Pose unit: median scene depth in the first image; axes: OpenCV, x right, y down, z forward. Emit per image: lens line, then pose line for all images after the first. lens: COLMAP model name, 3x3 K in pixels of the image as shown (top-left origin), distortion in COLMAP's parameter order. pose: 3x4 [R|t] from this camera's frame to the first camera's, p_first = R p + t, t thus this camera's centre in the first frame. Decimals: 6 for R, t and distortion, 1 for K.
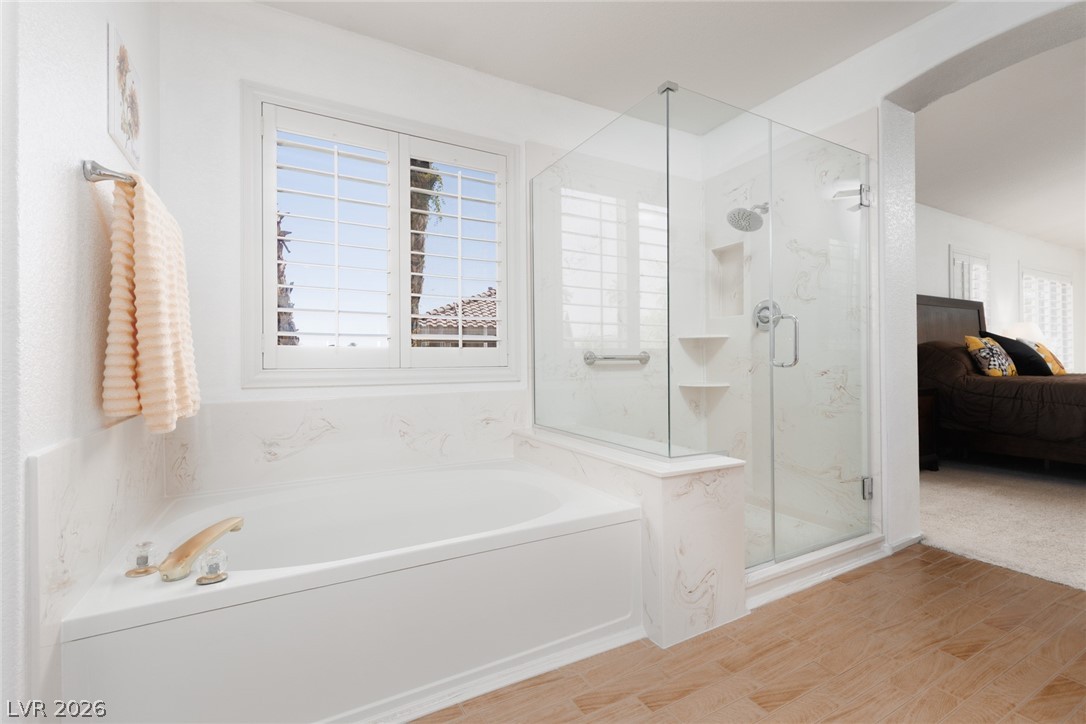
lens RADIAL K [[485.6, 0, 548.4], [0, 485.6, 357.8], [0, 0, 1]] dist [0.009327, -0.000010]
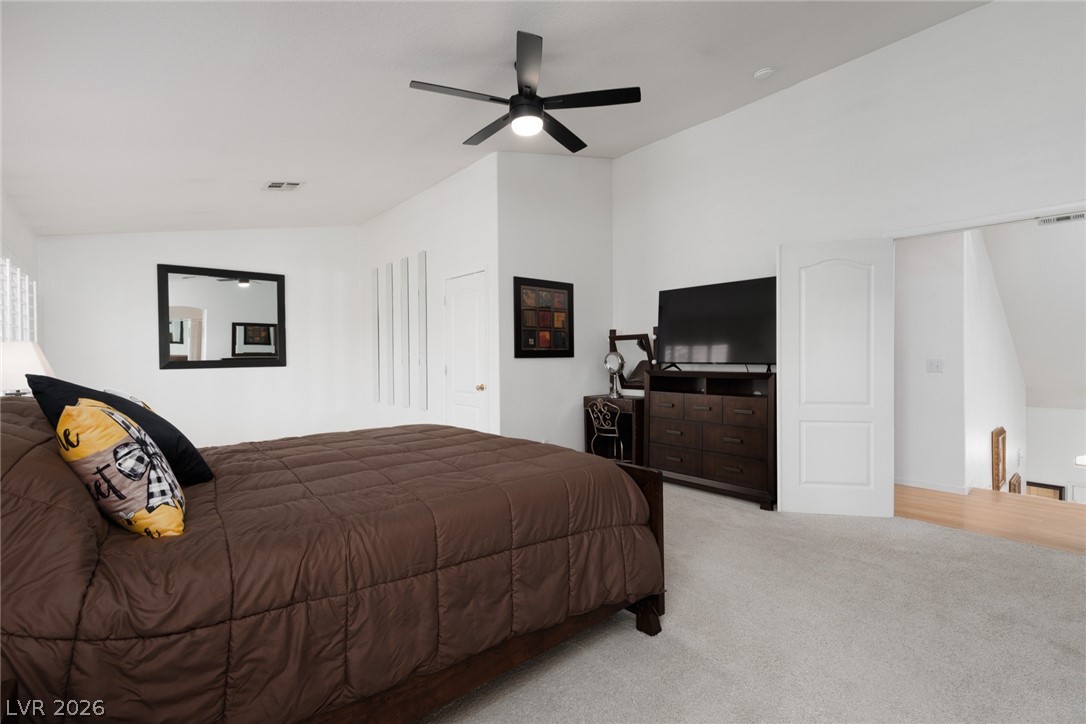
lens RADIAL K [[485.6, 0, 548.4], [0, 485.6, 357.8], [0, 0, 1]] dist [0.009327, -0.000010]
pose [[-0.197443, 0.003042, 0.980310, 0.553555], [0.005068, 0.999985, -0.002082, -0.075681], [-0.980301, 0.004557, -0.197456, 0.830940]]
